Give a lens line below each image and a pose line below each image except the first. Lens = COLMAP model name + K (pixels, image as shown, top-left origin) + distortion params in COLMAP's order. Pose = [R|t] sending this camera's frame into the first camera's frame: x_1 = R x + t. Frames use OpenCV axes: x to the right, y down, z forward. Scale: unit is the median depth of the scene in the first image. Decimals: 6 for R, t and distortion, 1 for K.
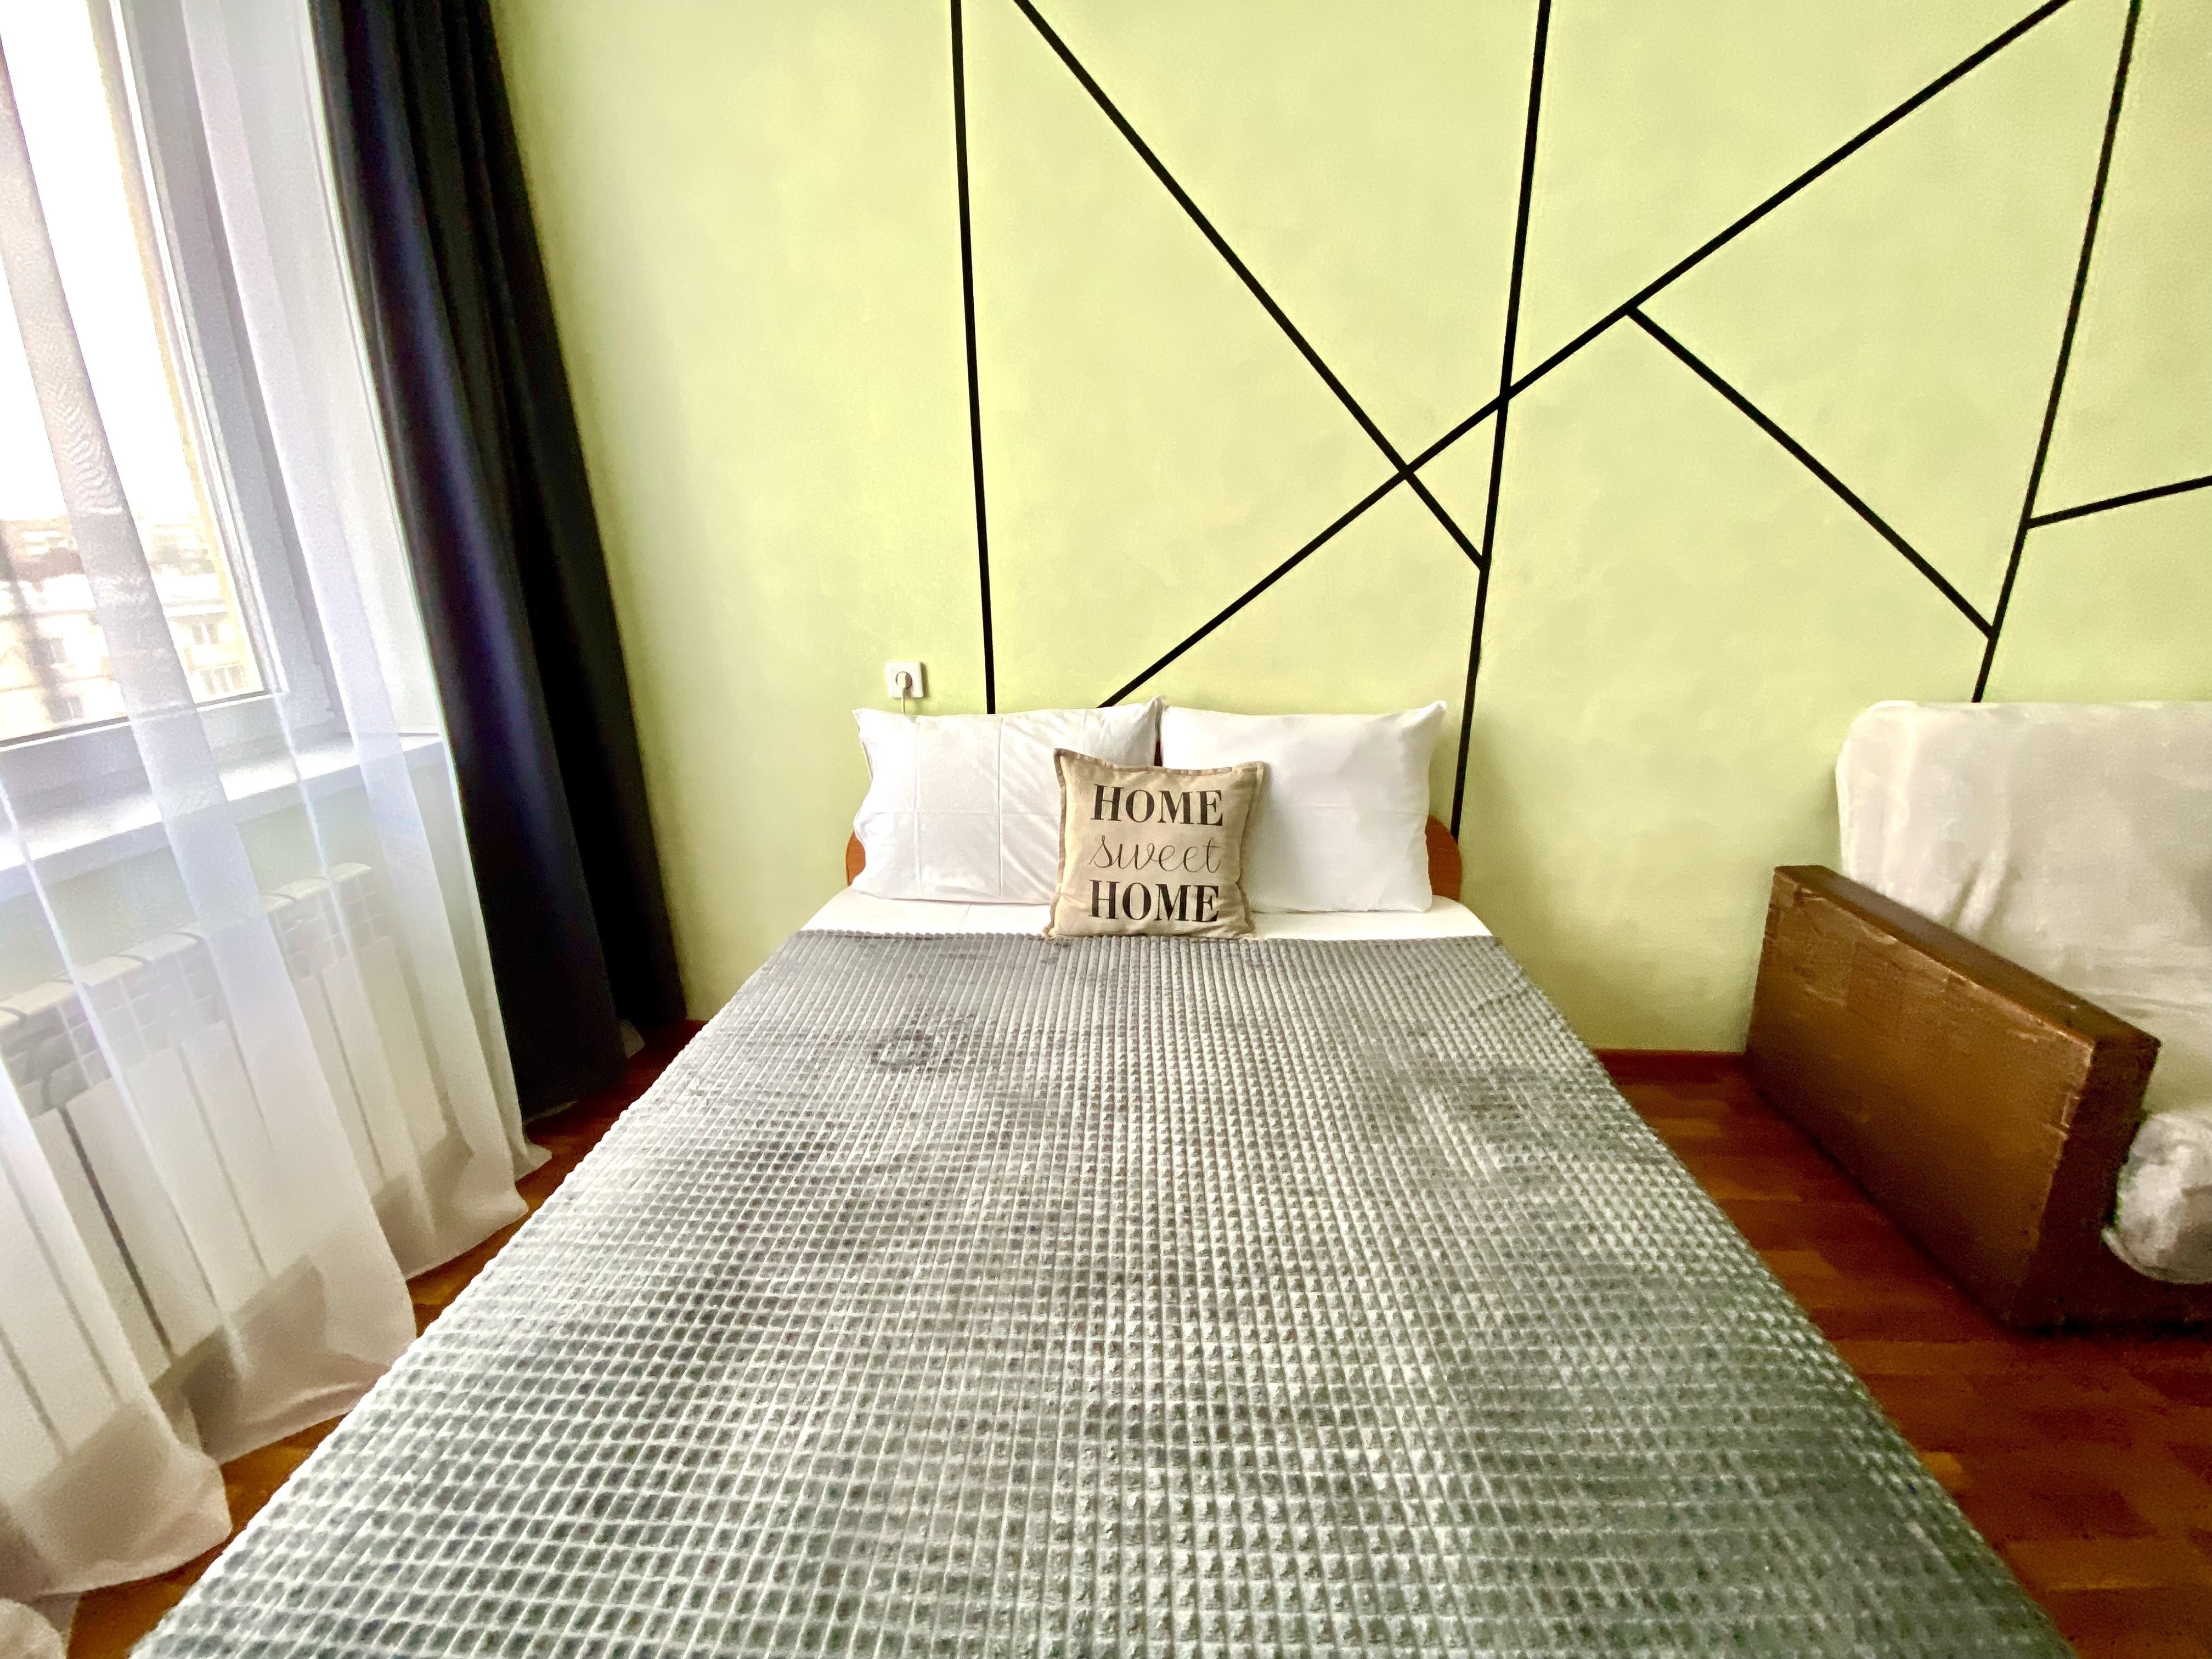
lens RADIAL K [[901.4, 0, 1079.3], [0, 901.4, 815.9], [0, 0, 1]] dist [0.001563, -0.006302]
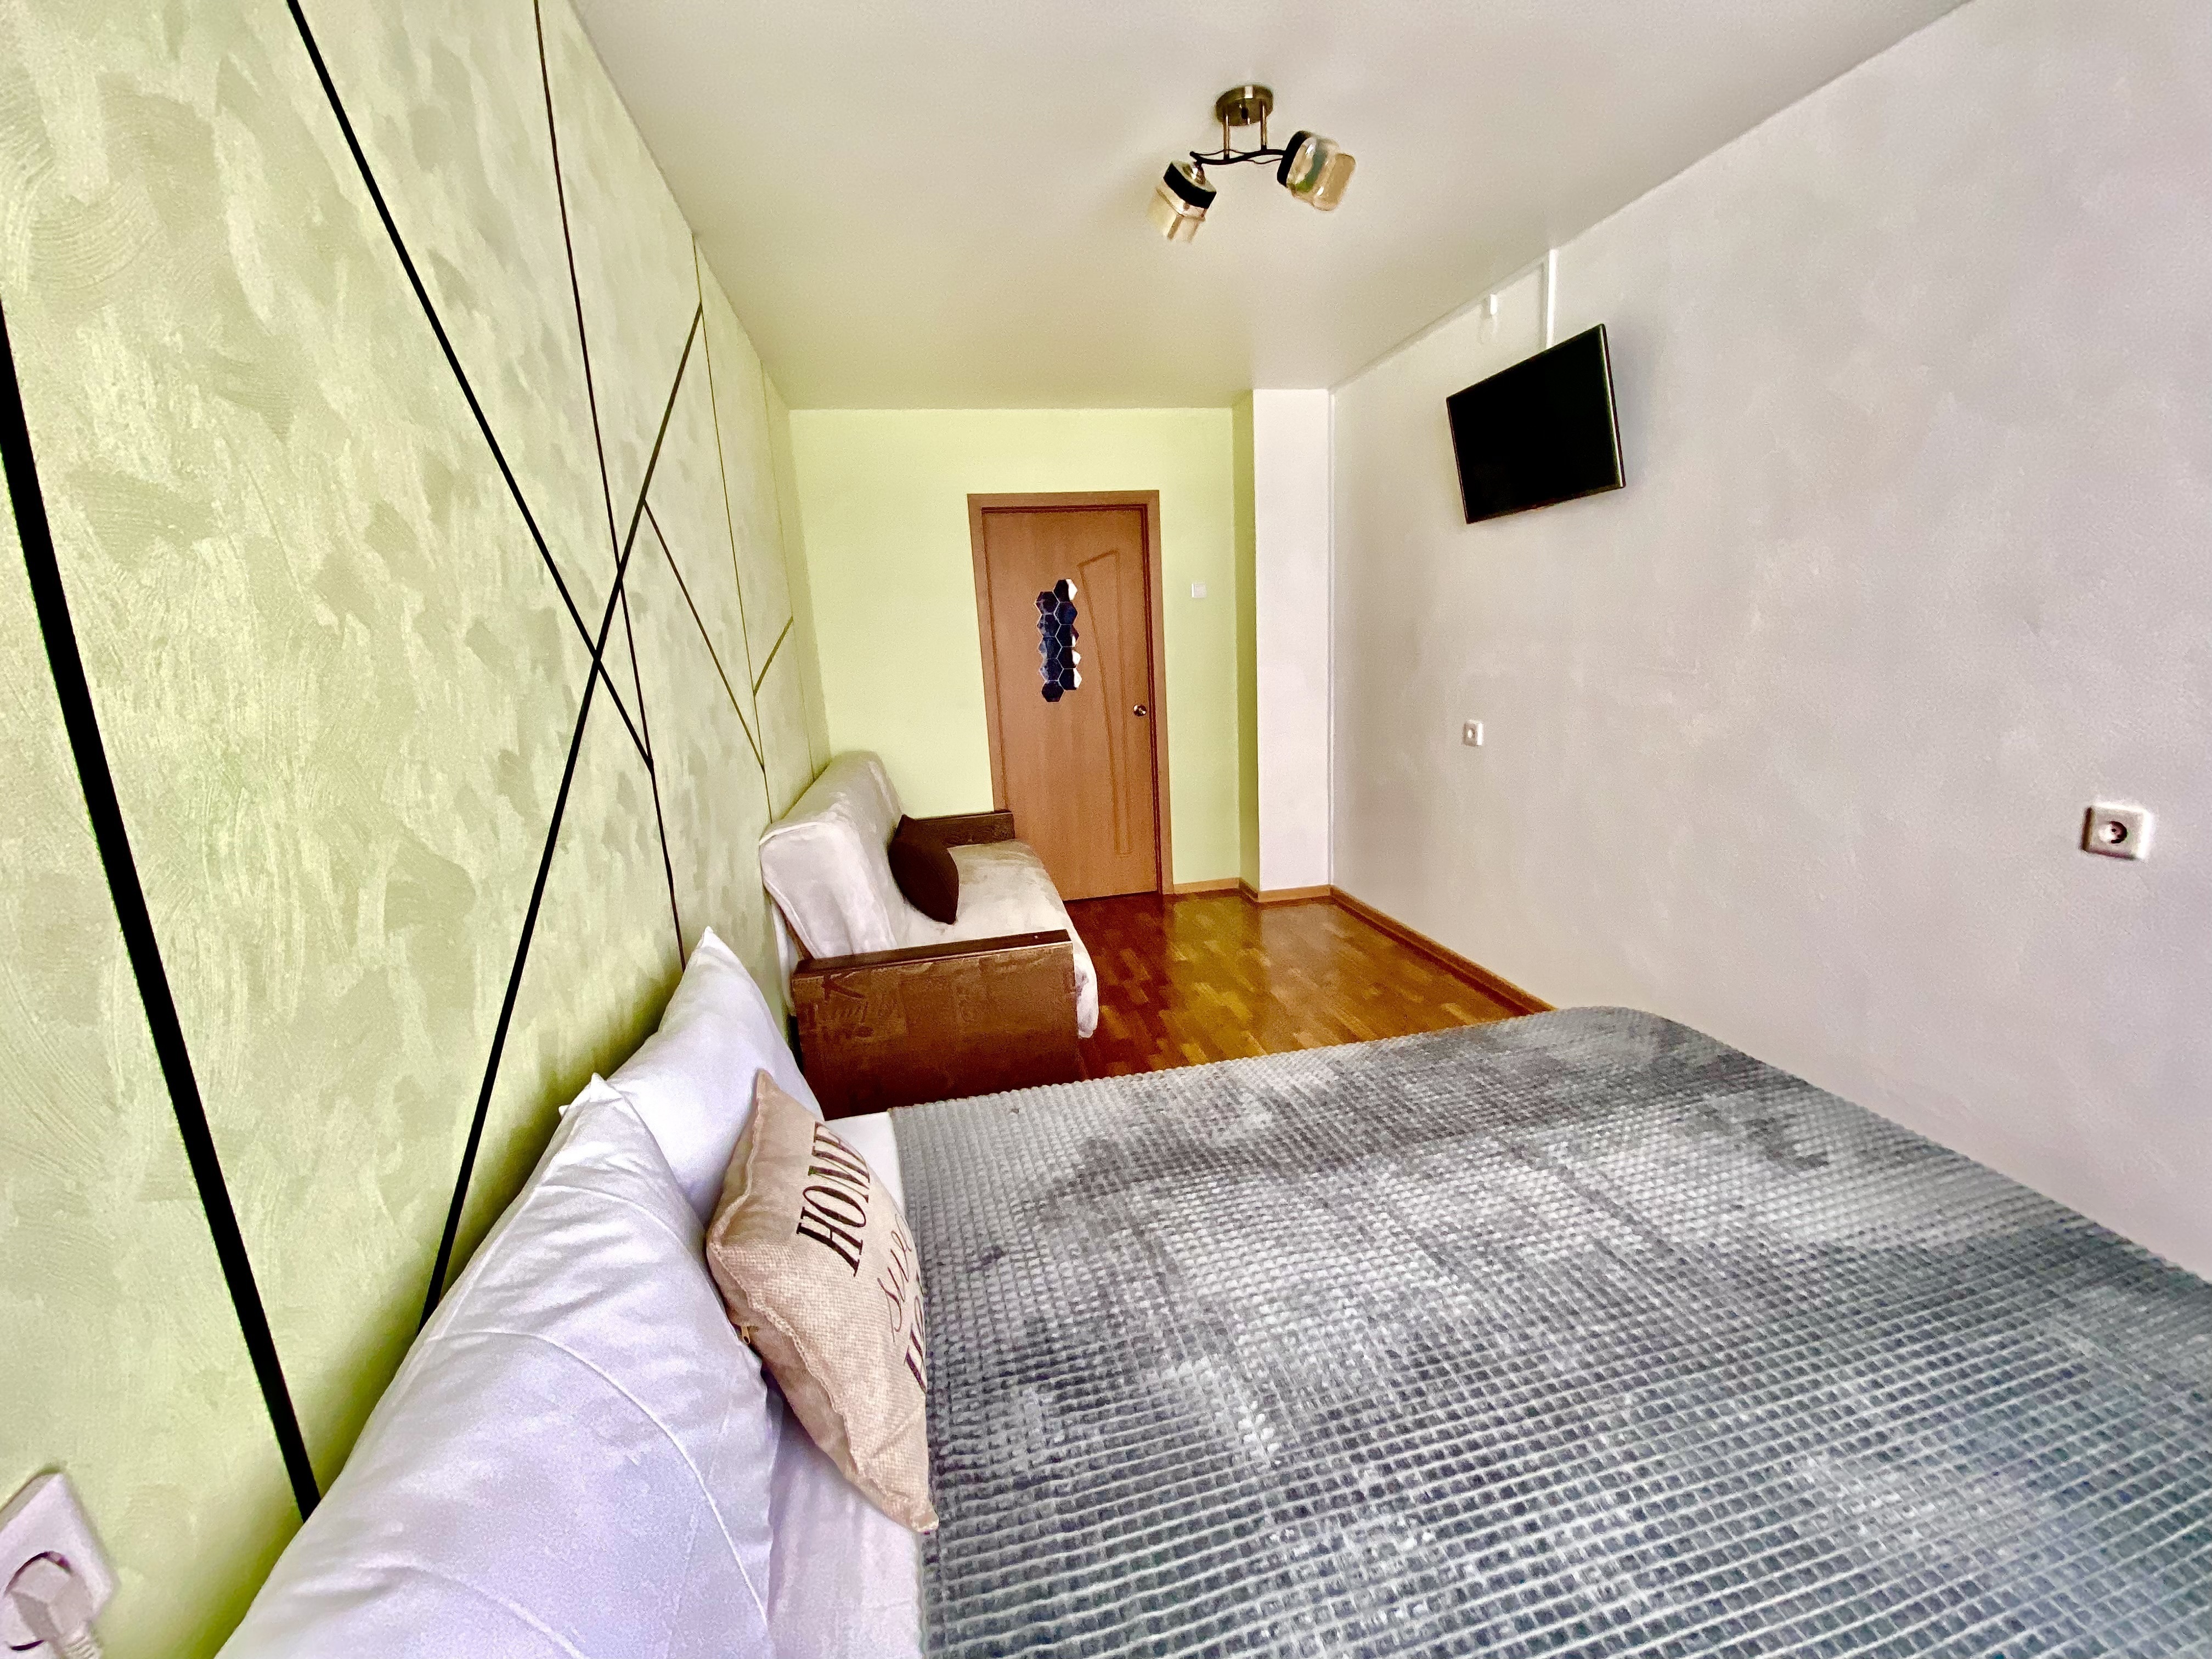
lens RADIAL K [[901.4, 0, 1087.7], [0, 901.4, 826.9], [0, 0, 1]] dist [0.001563, -0.006302]
pose [[-0.275109, -0.167010, 0.946796, -0.468113], [0.344056, 0.902474, 0.259163, -0.317692], [-0.897742, 0.397049, -0.190818, 0.849483]]
